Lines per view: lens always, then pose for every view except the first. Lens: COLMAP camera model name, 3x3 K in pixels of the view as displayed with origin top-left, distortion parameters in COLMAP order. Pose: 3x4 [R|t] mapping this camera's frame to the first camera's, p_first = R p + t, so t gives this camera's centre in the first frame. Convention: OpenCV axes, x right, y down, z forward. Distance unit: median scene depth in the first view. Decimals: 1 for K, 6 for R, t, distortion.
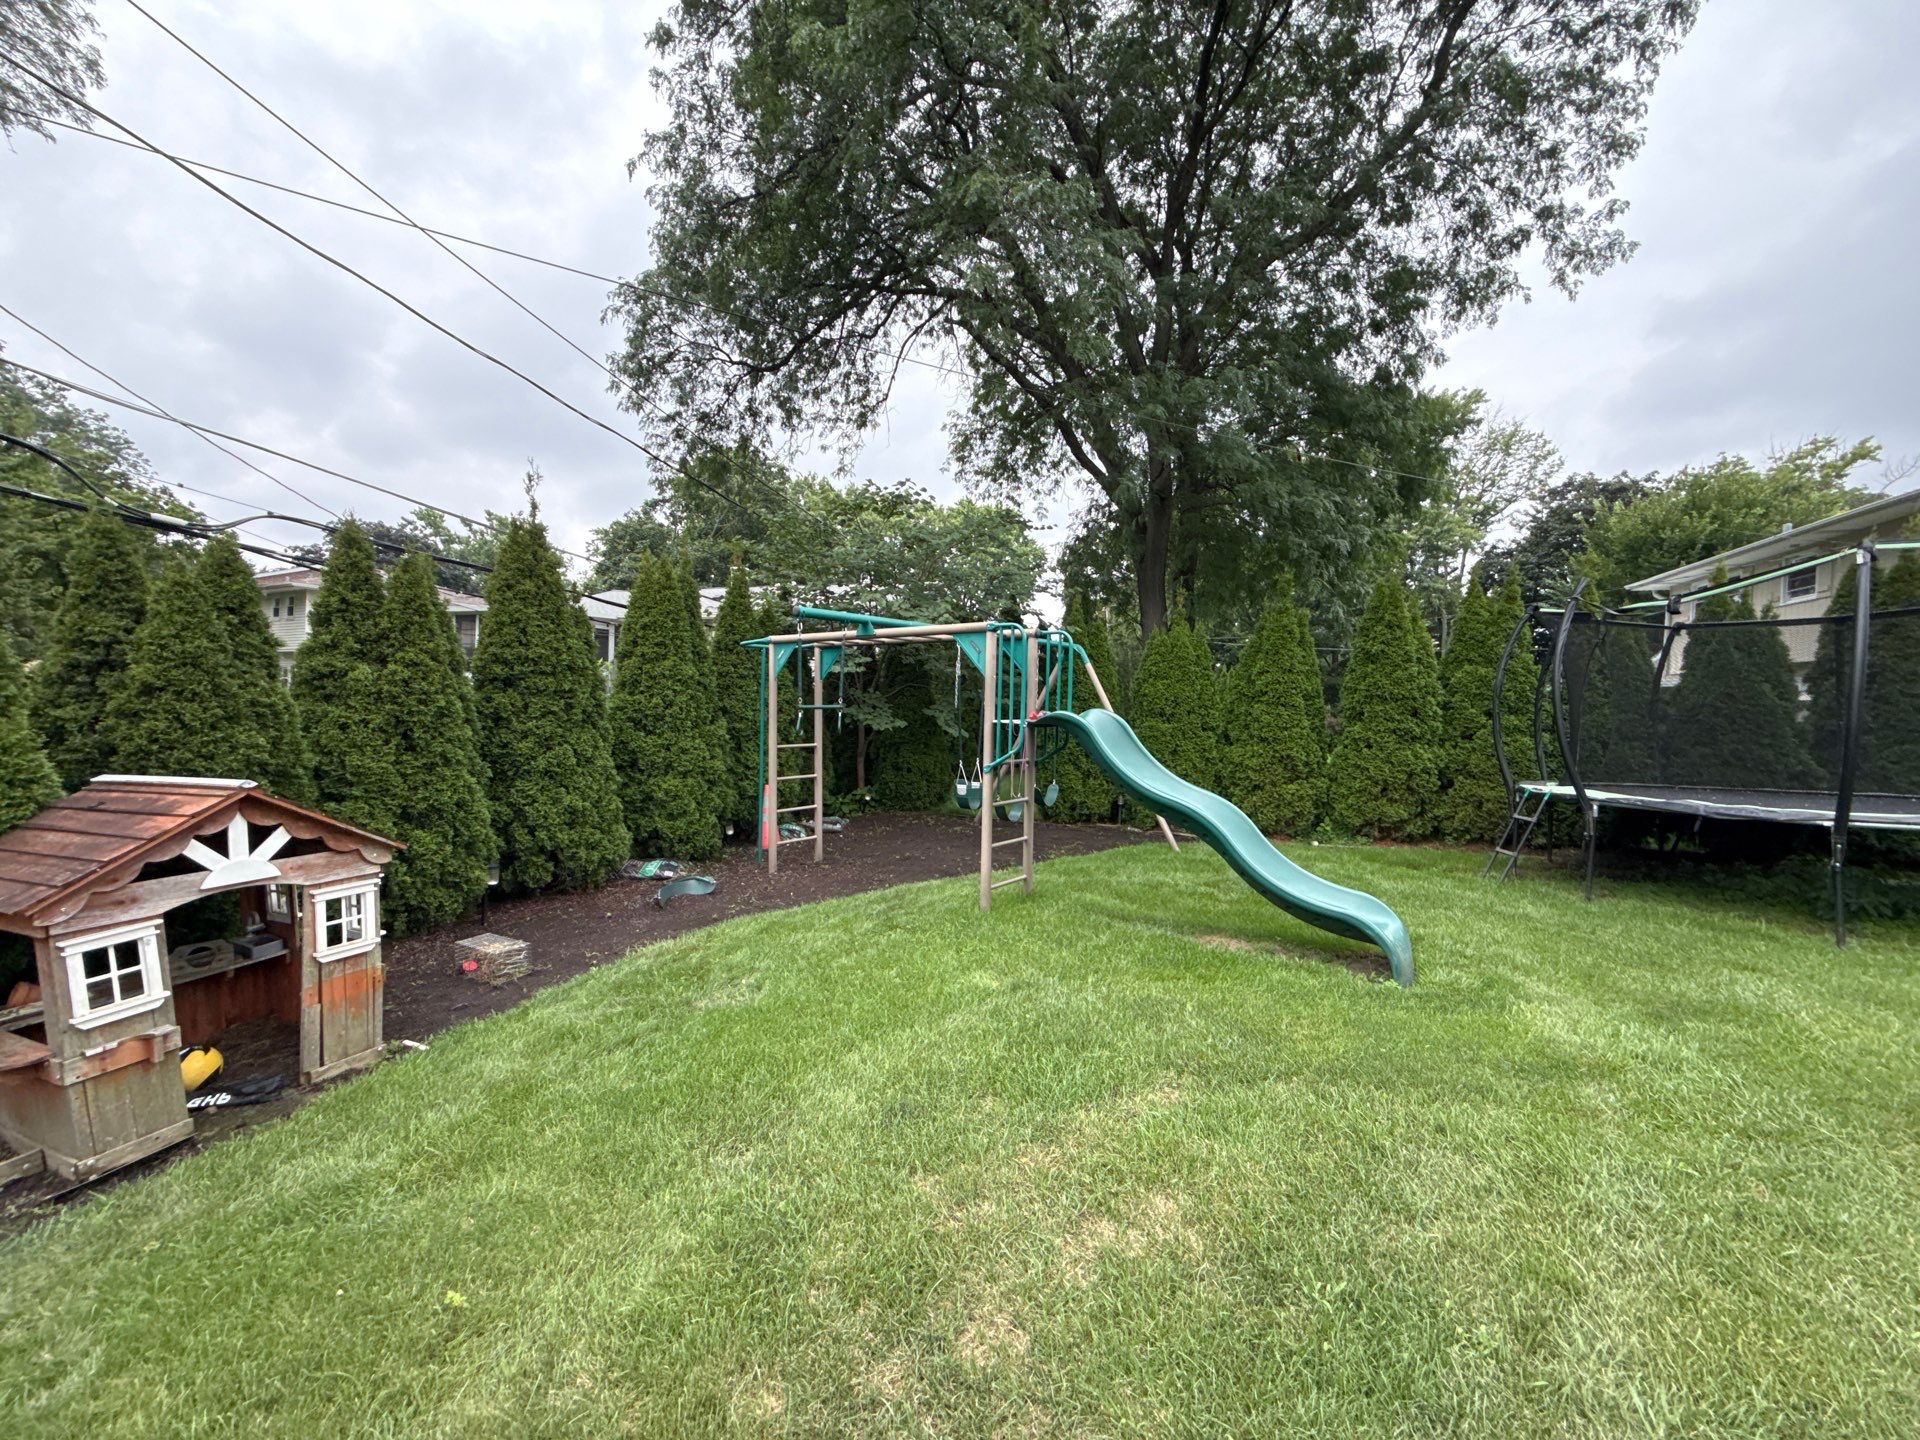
lens RADIAL K [[778.3, 0, 949.9], [0, 778.3, 722.1], [0, 0, 1]] dist [0.001394, -0.000692]
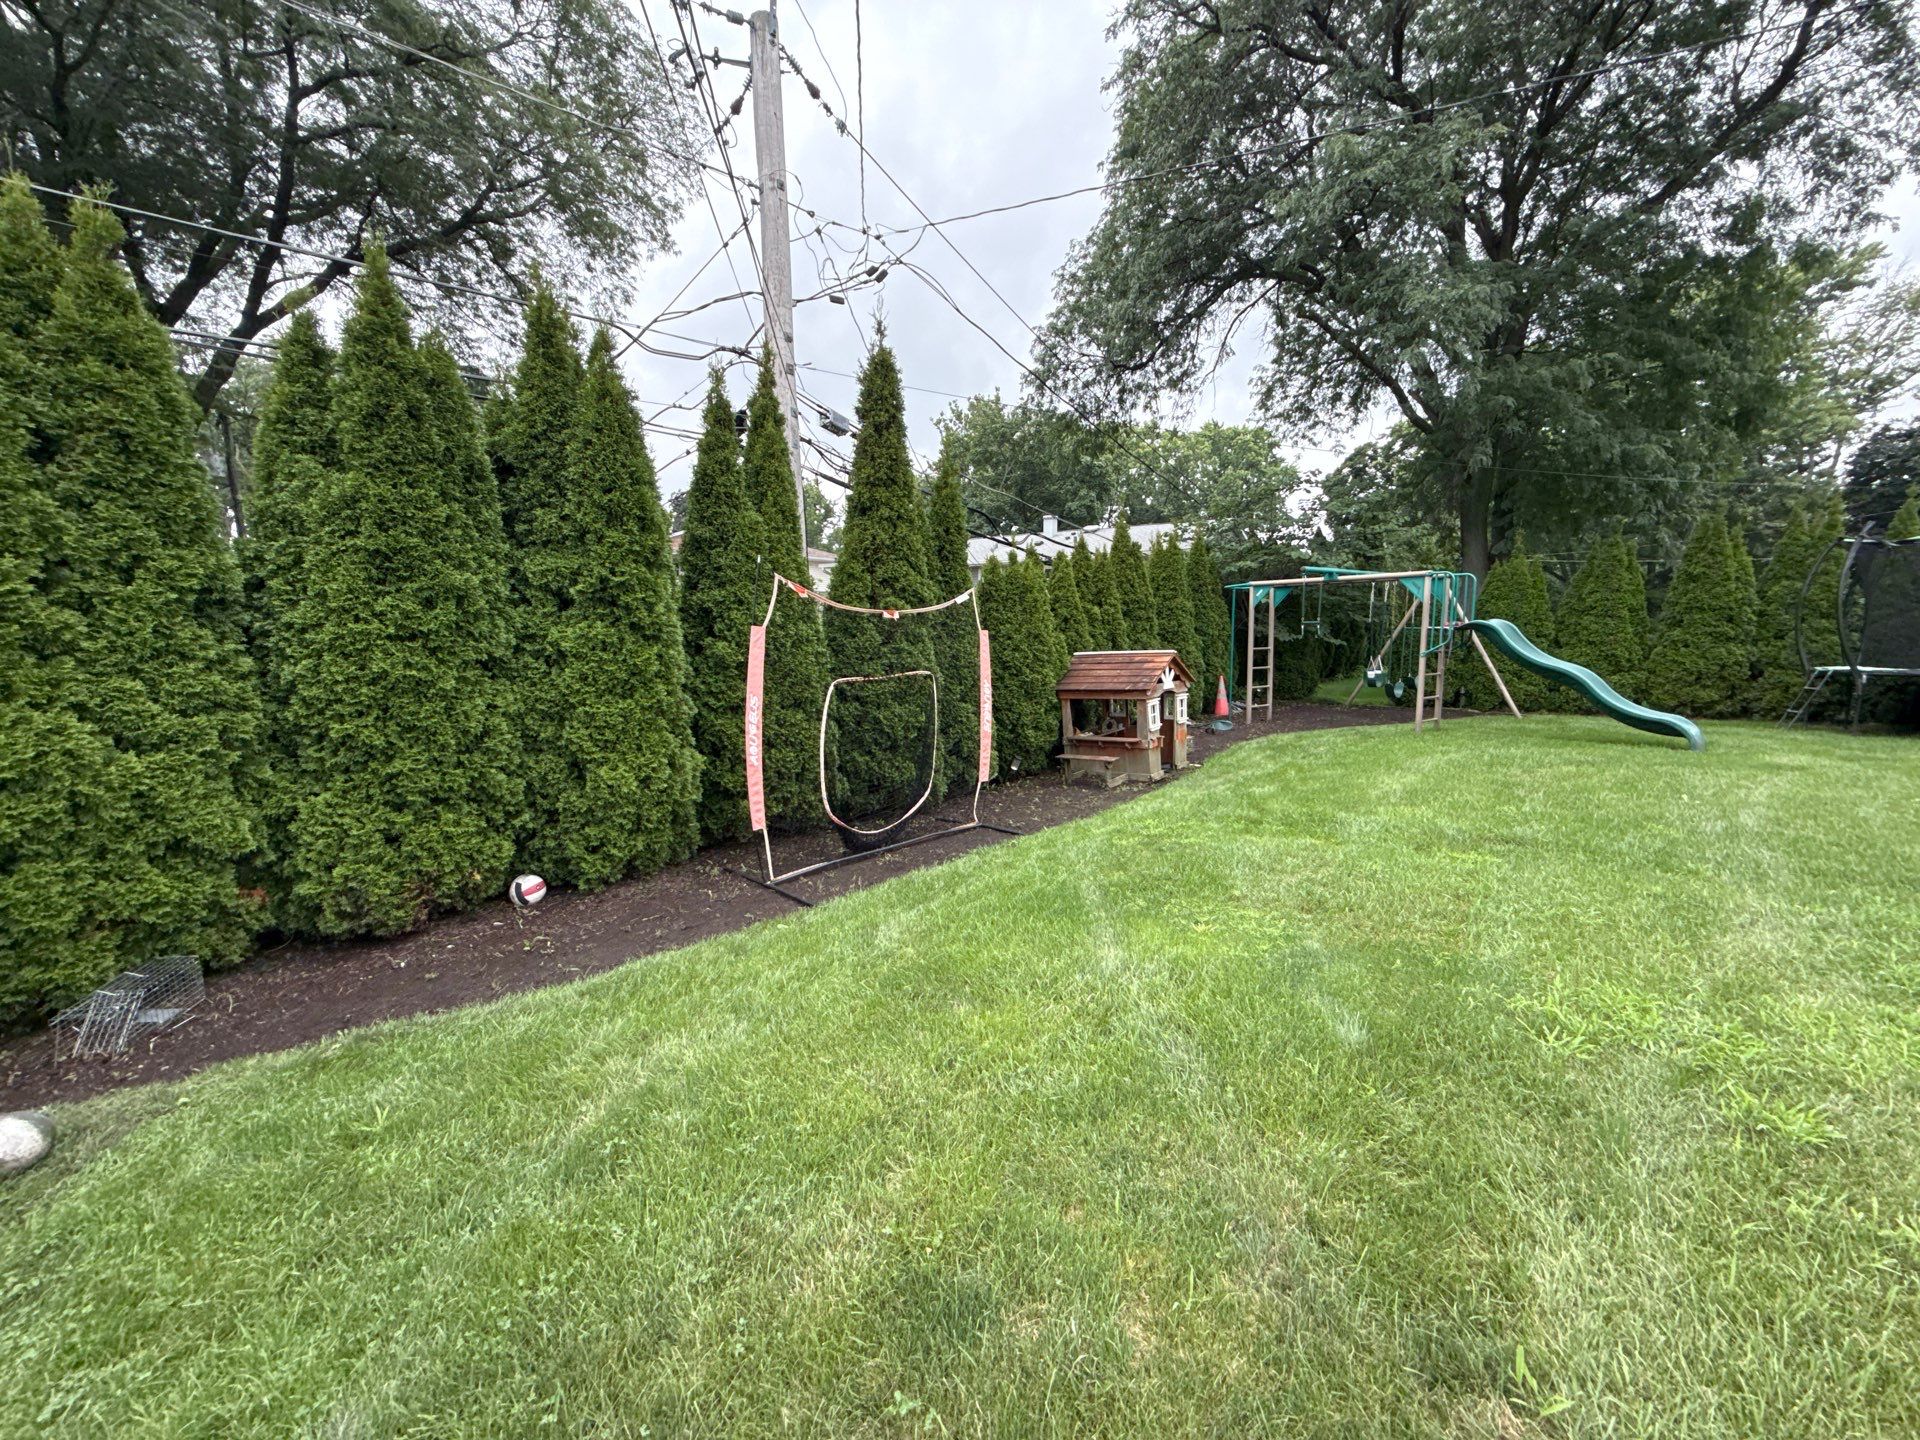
lens RADIAL K [[778.3, 0, 949.9], [0, 778.3, 722.1], [0, 0, 1]] dist [0.001394, -0.000692]
pose [[0.964541, 0.007259, -0.263832, -0.177129], [0.015732, 0.996263, 0.084922, 0.015377], [0.263462, -0.086062, 0.960823, -0.339960]]
